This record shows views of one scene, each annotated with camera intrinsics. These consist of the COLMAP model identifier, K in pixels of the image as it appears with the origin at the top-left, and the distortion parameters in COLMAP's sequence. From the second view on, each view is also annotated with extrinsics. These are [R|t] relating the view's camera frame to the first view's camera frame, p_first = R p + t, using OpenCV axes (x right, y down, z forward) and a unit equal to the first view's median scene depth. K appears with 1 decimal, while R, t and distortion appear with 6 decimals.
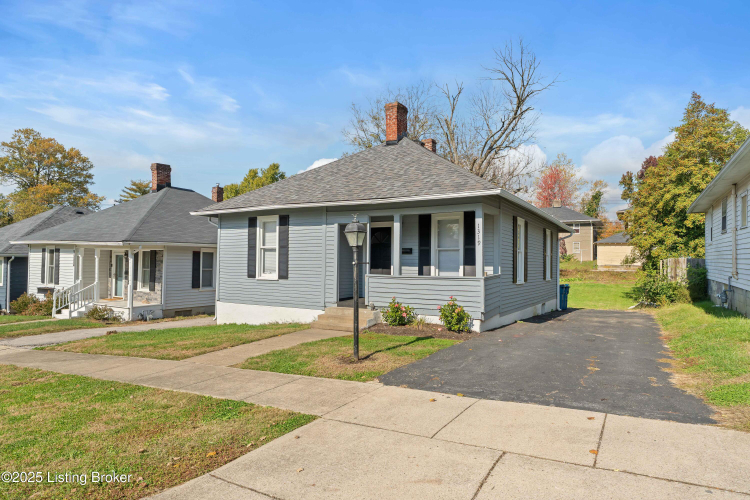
lens RADIAL K [[454.1, 0, 381.4], [0, 454.1, 249.8], [0, 0, 1]] dist [0.000123, -0.005163]
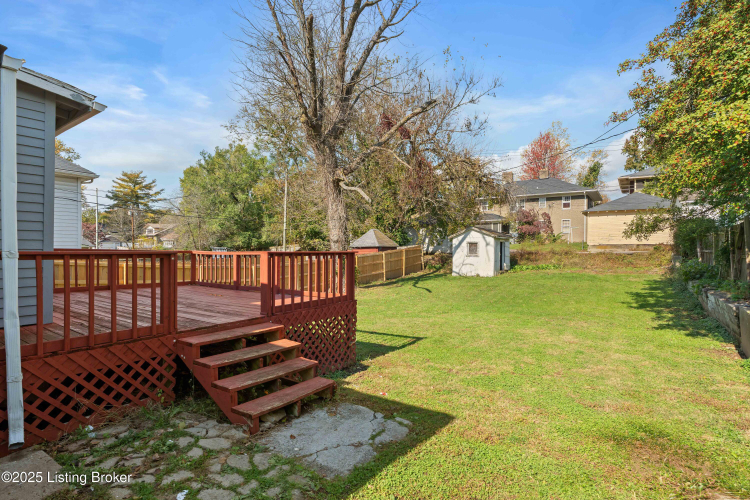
lens RADIAL K [[386.2, 0, 379.1], [0, 386.2, 253.8], [0, 0, 1]] dist [-0.002786, 0.001689]
pose [[0.996885, -0.008060, -0.078450, 0.569387], [0.010691, 0.999392, 0.033182, 0.065927], [0.078135, -0.033917, 0.996366, 1.086985]]
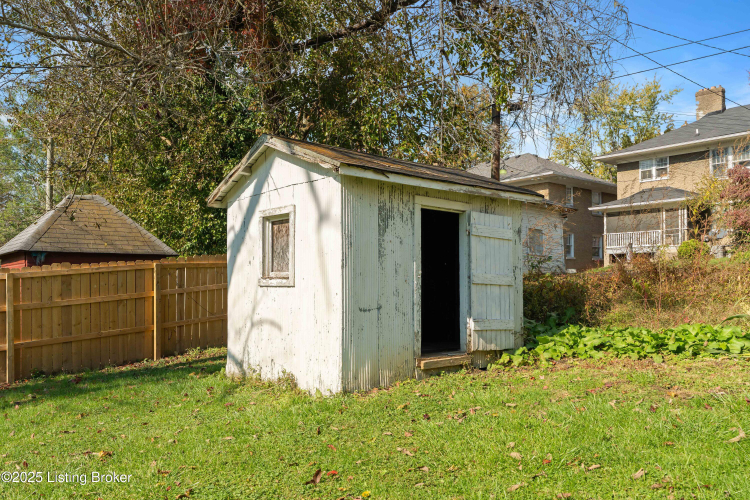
lens RADIAL K [[598.4, 0, 372.2], [0, 598.4, 252.4], [0, 0, 1]] dist [0.001451, 0.001434]
pose [[0.940200, -0.035602, -0.338758, 0.955572], [0.025352, 0.999078, -0.034636, 0.112929], [0.339678, 0.023977, 0.940236, 1.993638]]
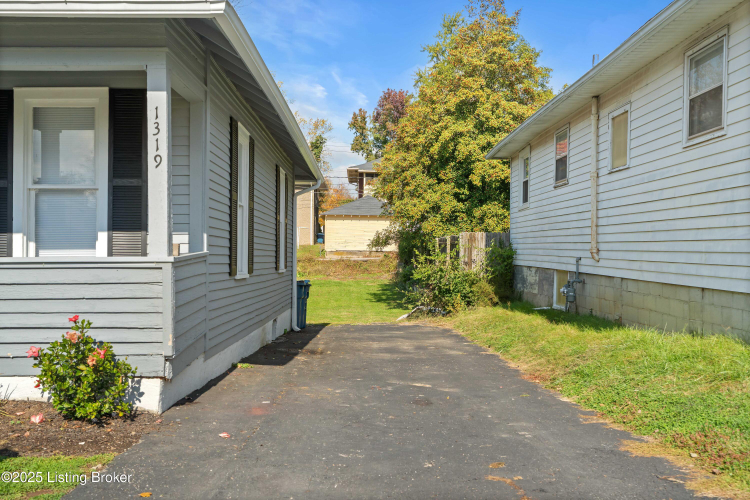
lens RADIAL K [[753.5, 0, 377.0], [0, 753.5, 249.7], [0, 0, 1]] dist [0.021504, 0.000000]
pose [[0.859628, -0.005799, 0.510887, 0.032828], [-0.006979, 0.999709, 0.023089, 0.021149], [-0.510873, -0.023413, 0.859337, 0.219733]]
